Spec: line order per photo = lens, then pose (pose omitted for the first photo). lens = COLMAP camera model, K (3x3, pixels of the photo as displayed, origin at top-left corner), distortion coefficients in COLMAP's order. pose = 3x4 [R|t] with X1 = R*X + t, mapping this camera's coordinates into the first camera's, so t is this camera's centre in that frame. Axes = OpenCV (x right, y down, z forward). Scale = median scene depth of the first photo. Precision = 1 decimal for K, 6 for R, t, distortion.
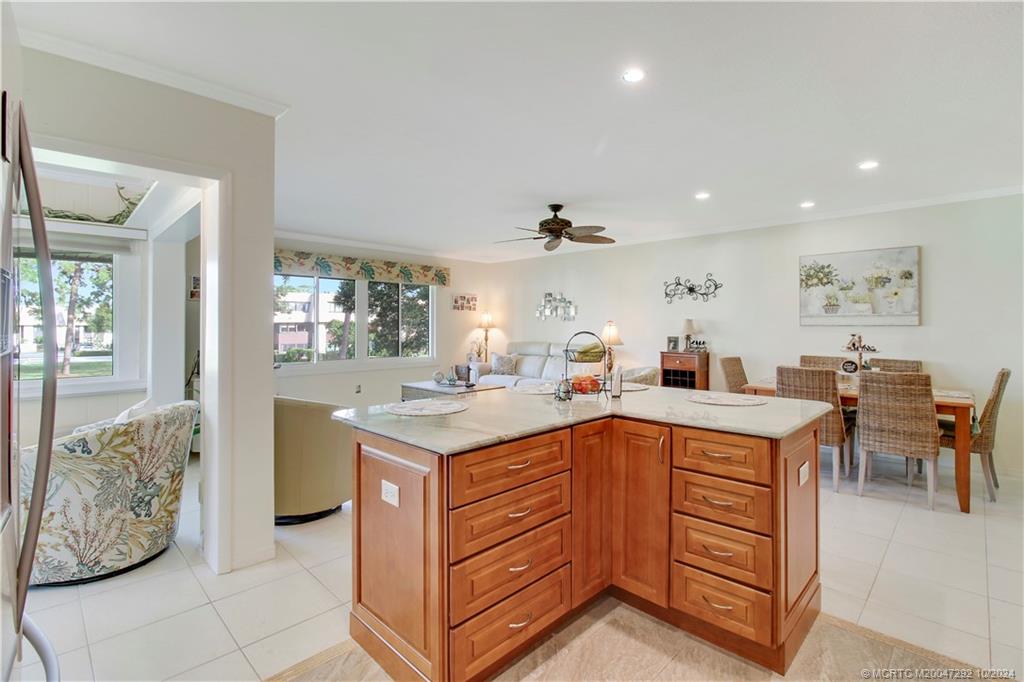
lens RADIAL K [[466.7, 0, 509.2], [0, 466.7, 322.9], [0, 0, 1]] dist [-0.018119, -0.000762]
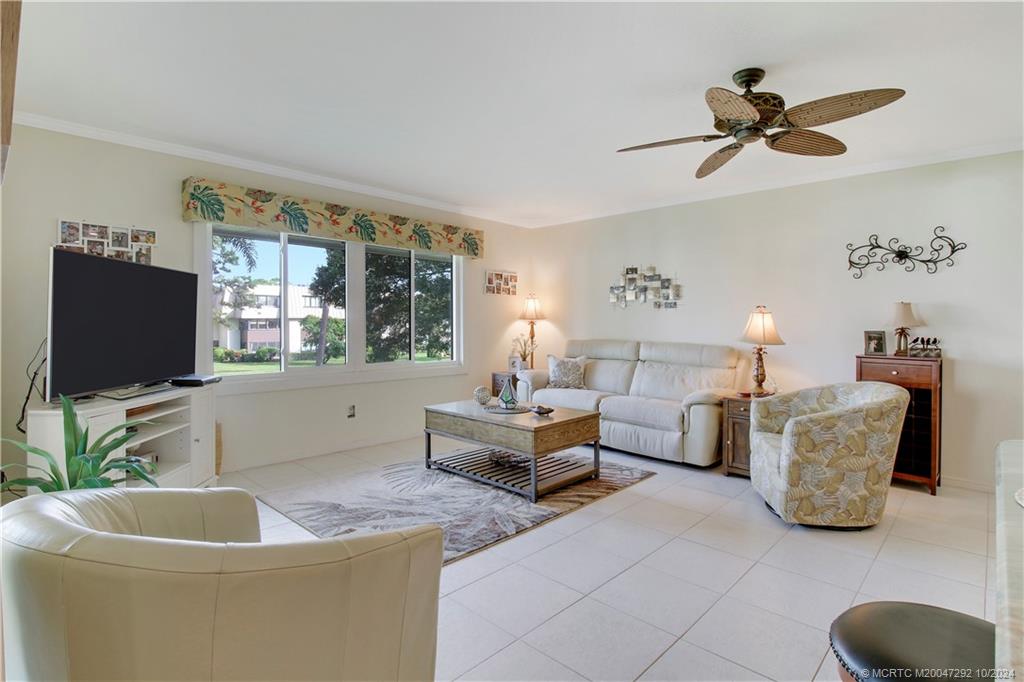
lens RADIAL K [[502.2, 0, 513.4], [0, 502.2, 327.0], [0, 0, 1]] dist [-0.002789, -0.001233]
pose [[0.999663, 0.003627, 0.025691, -0.109960], [-0.003965, 0.999906, 0.013115, 0.013875], [-0.025641, -0.013213, 0.999584, 0.283661]]
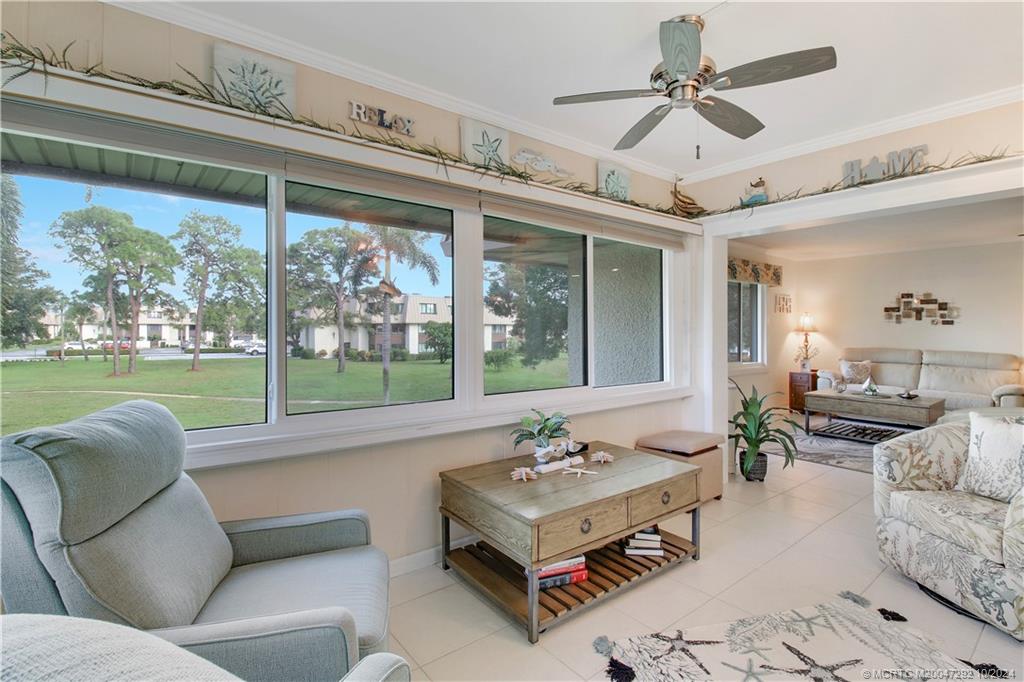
lens RADIAL K [[472.4, 0, 535.8], [0, 472.4, 330.1], [0, 0, 1]] dist [-0.003578, -0.000610]
pose [[0.994814, 0.007970, -0.101400, -0.554404], [-0.006901, 0.999917, 0.010884, 0.001138], [0.101479, -0.010128, 0.994786, 0.027356]]
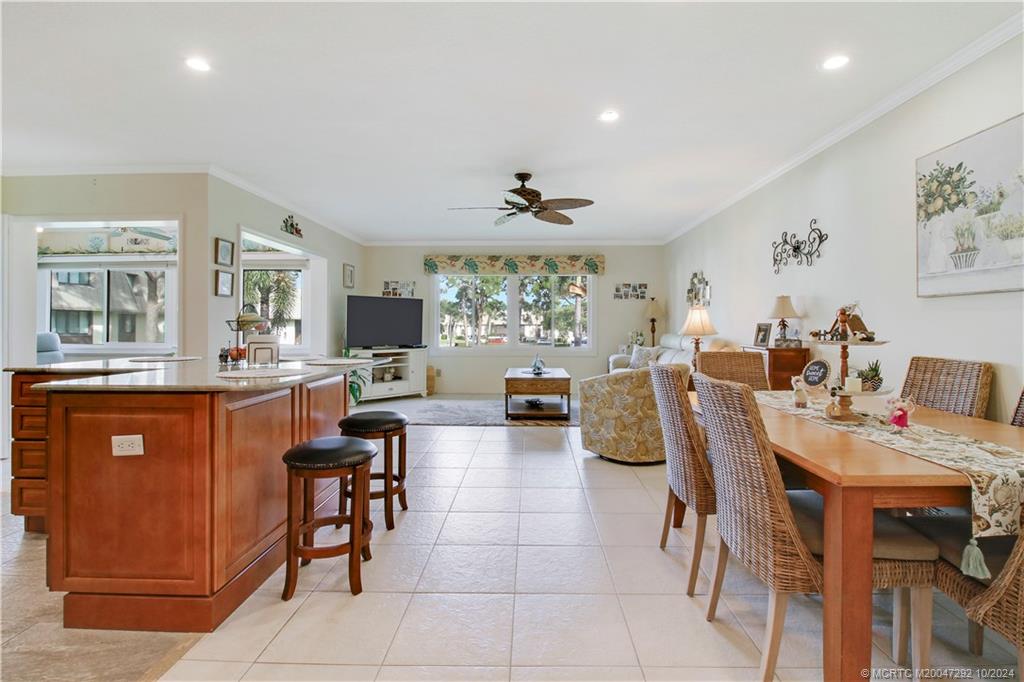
lens RADIAL K [[466.7, 0, 509.2], [0, 466.7, 322.9], [0, 0, 1]] dist [-0.018119, -0.000762]
pose [[0.679515, -0.002775, -0.733656, 0.473270], [0.003633, 0.999993, -0.000417, 0.022271], [0.733653, -0.002382, 0.679521, 0.229515]]
